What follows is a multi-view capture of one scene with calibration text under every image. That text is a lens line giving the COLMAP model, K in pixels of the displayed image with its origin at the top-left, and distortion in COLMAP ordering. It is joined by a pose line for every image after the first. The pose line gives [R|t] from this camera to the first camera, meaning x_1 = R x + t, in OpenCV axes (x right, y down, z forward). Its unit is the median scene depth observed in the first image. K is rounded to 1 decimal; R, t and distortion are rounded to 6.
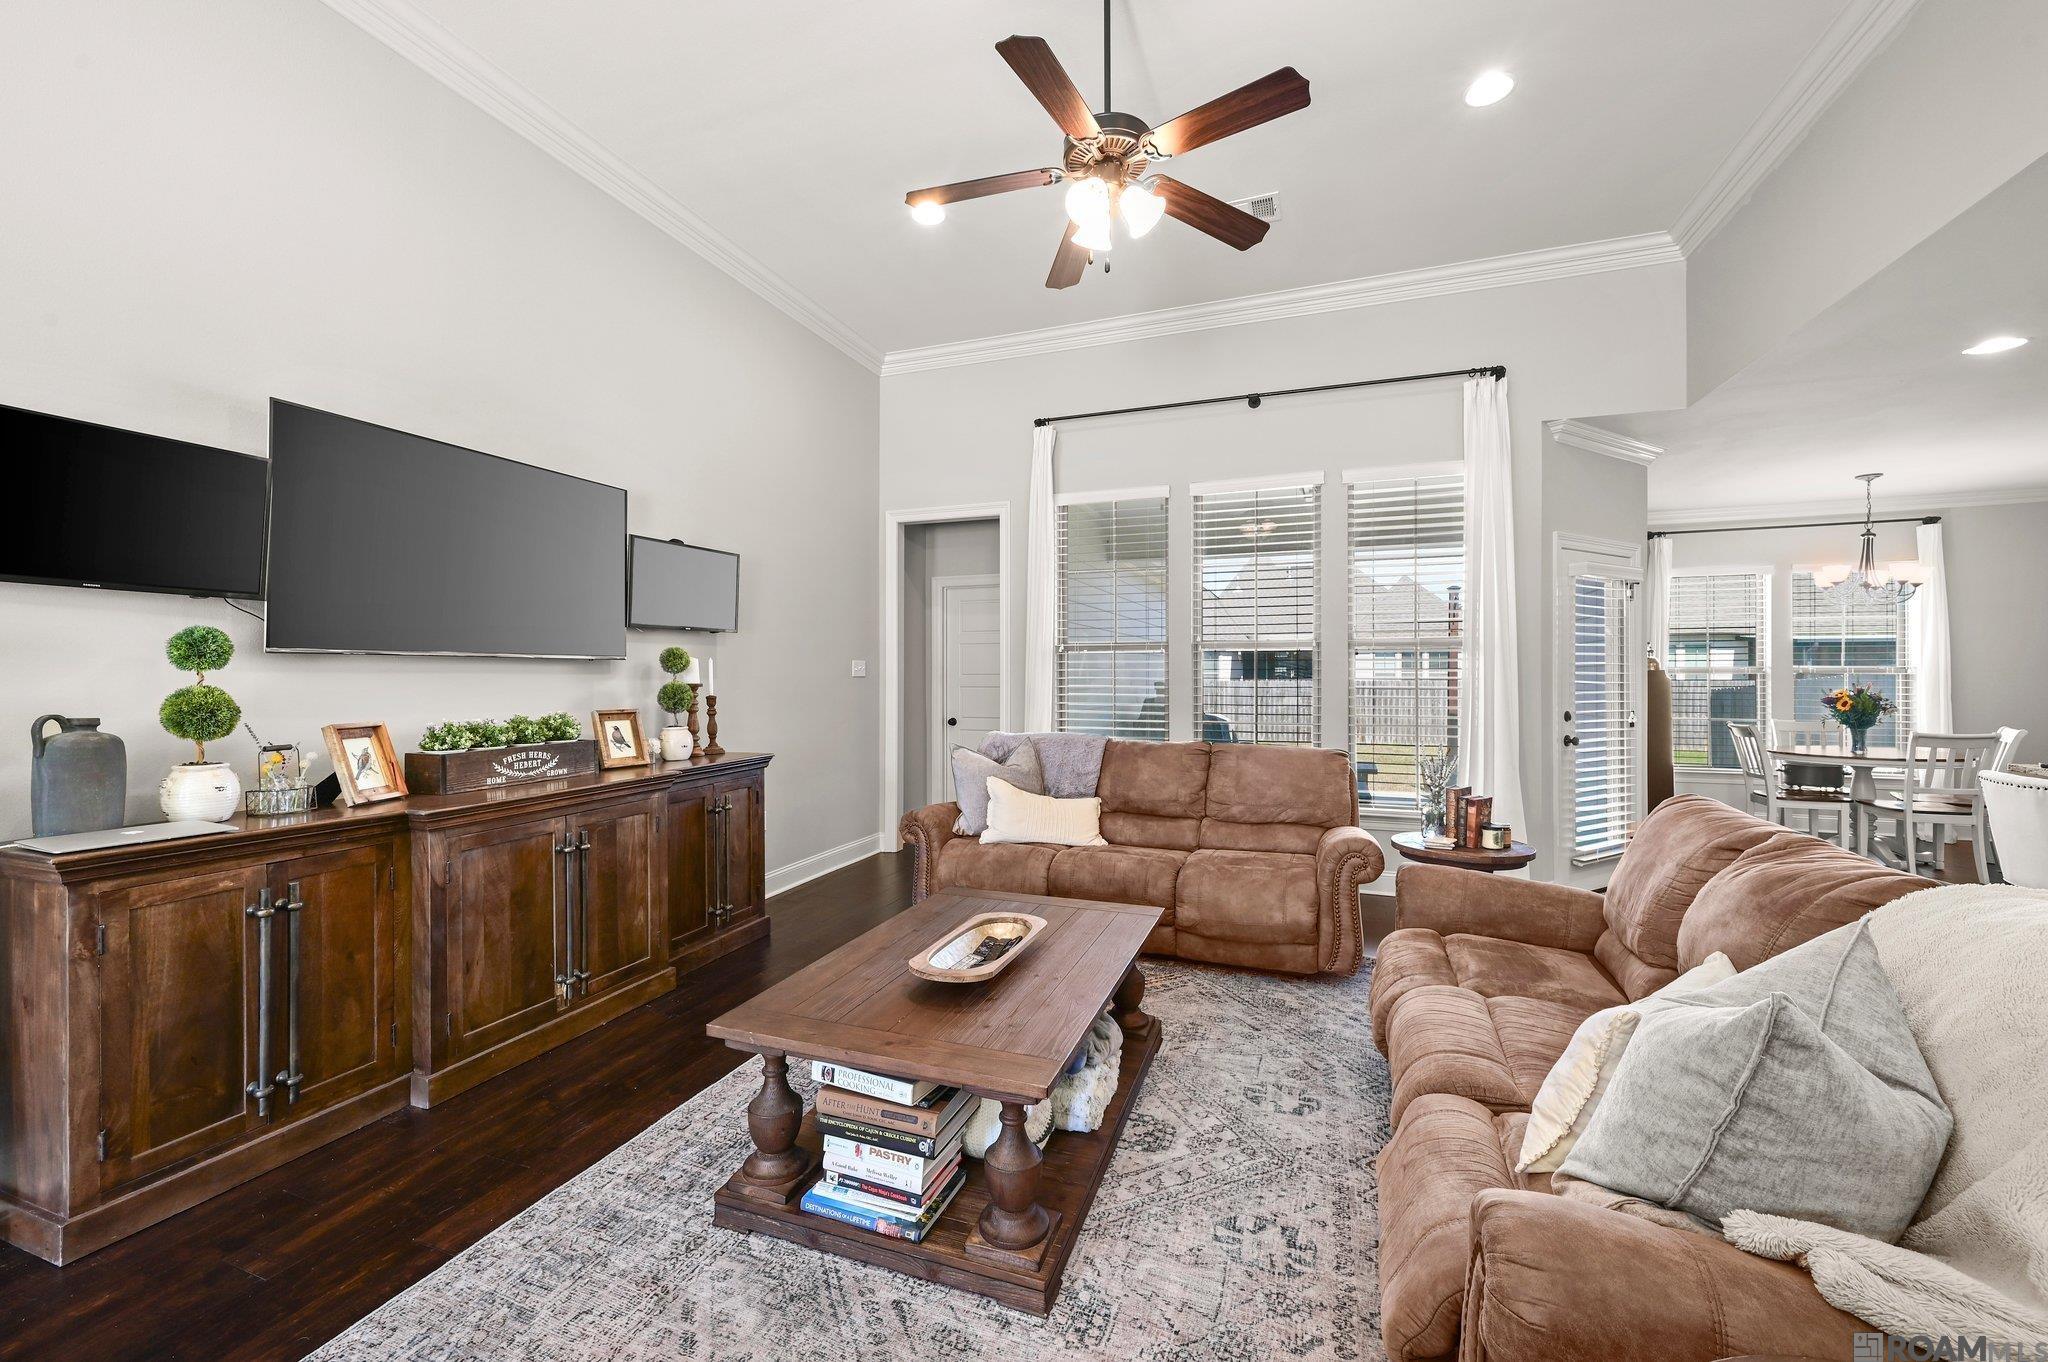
lens RADIAL K [[804.0, 0, 1009.7], [0, 804.0, 680.8], [0, 0, 1]] dist [-0.000760, 0.000060]
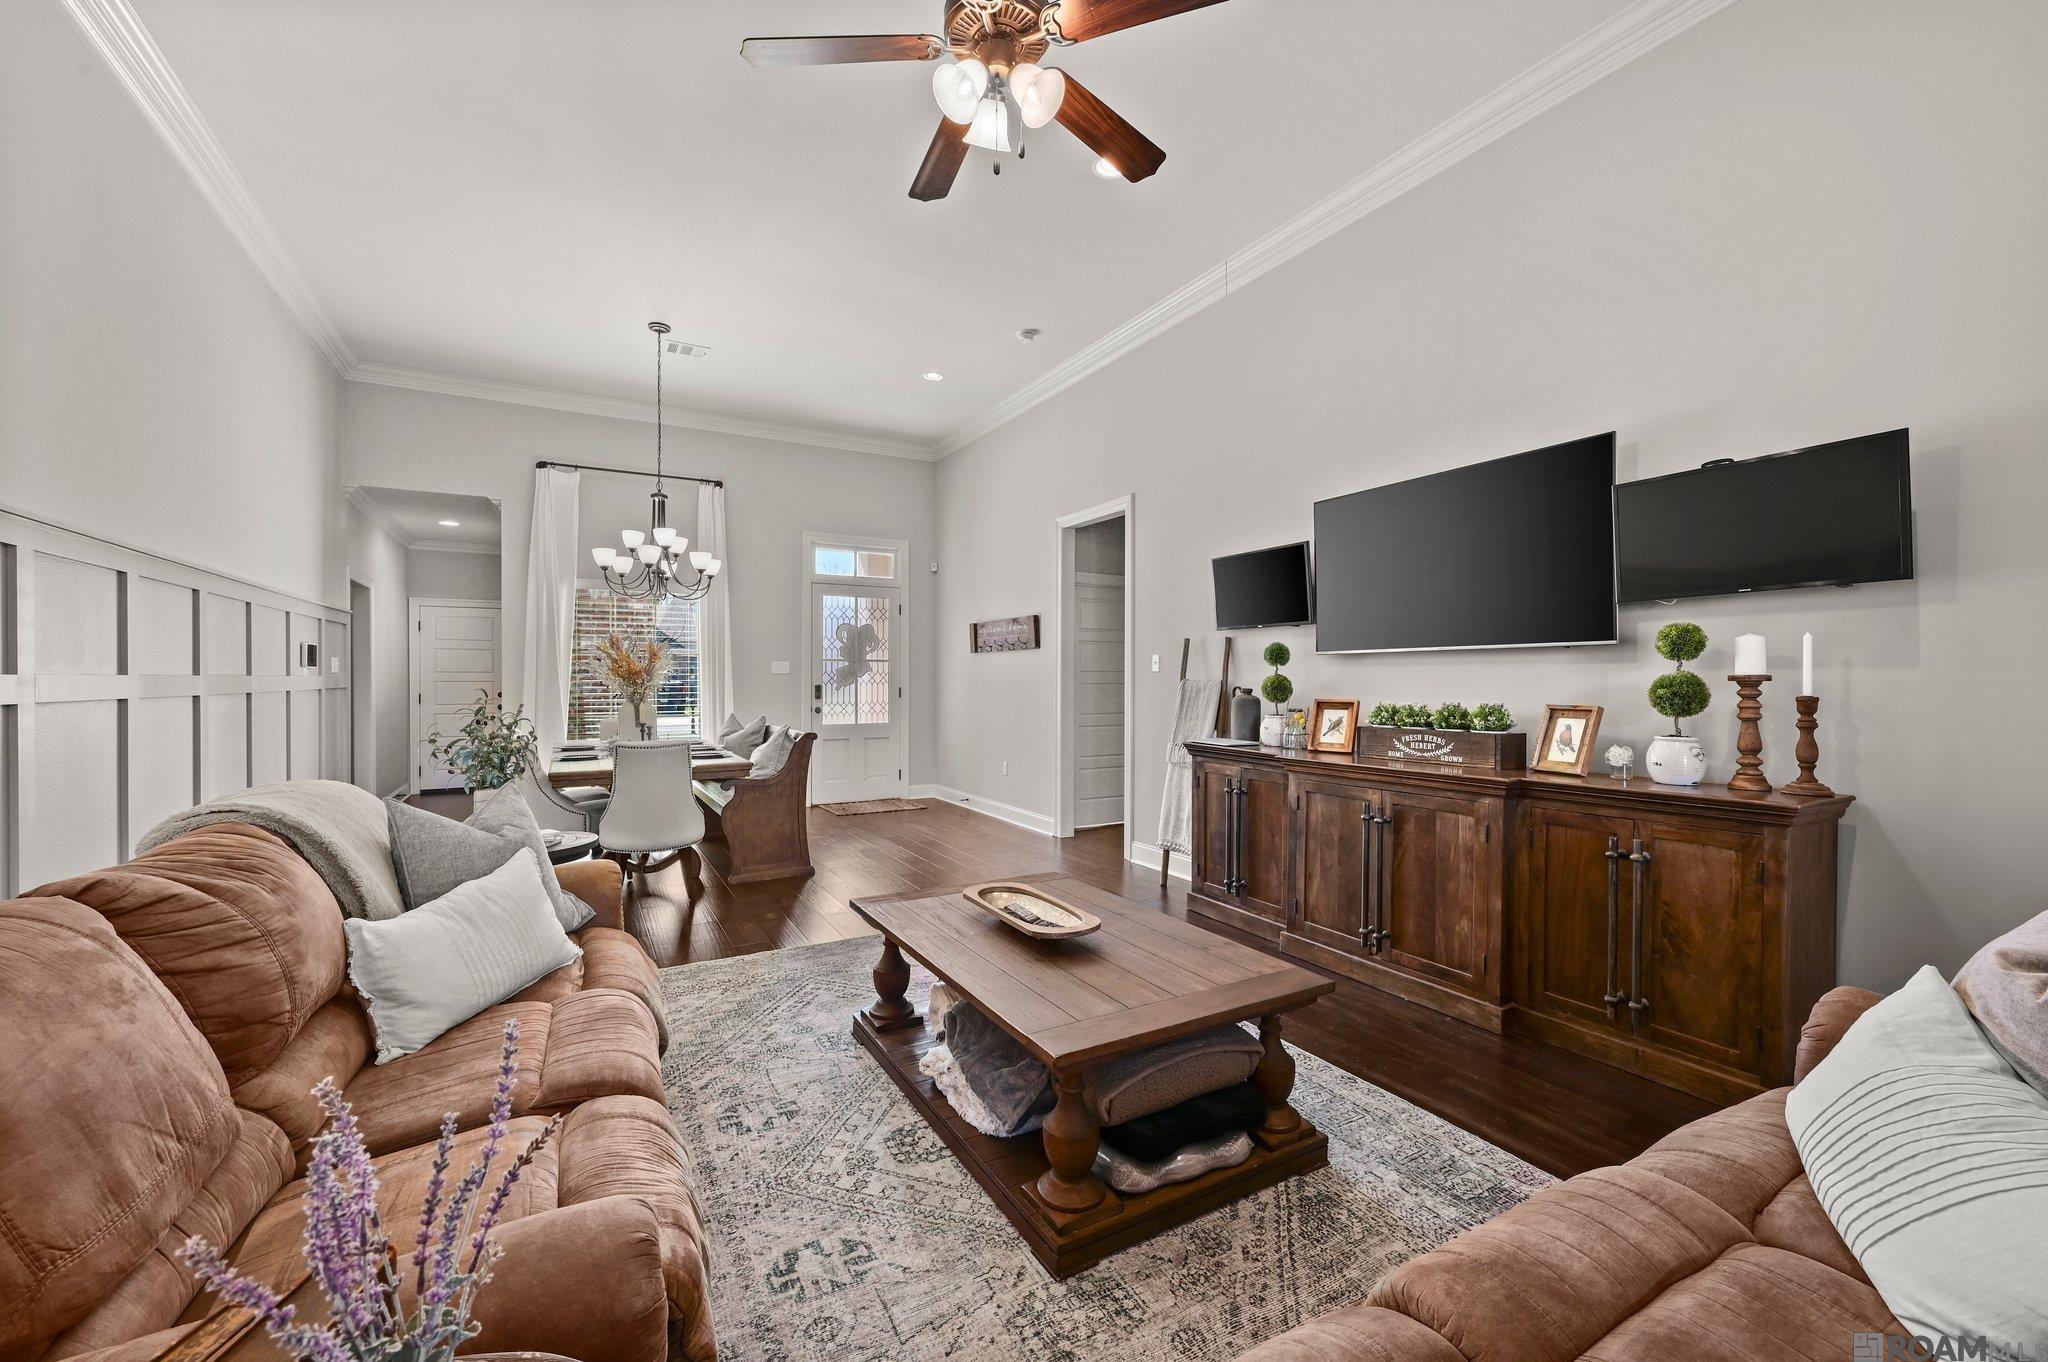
lens RADIAL K [[804.0, 0, 1019.2], [0, 804.0, 682.5], [0, 0, 1]] dist [-0.000760, 0.000060]
pose [[-0.634796, 0.005288, -0.772661, 0.651009], [-0.004662, 0.999932, 0.010674, 0.006984], [0.772665, 0.010378, -0.634729, 1.337184]]
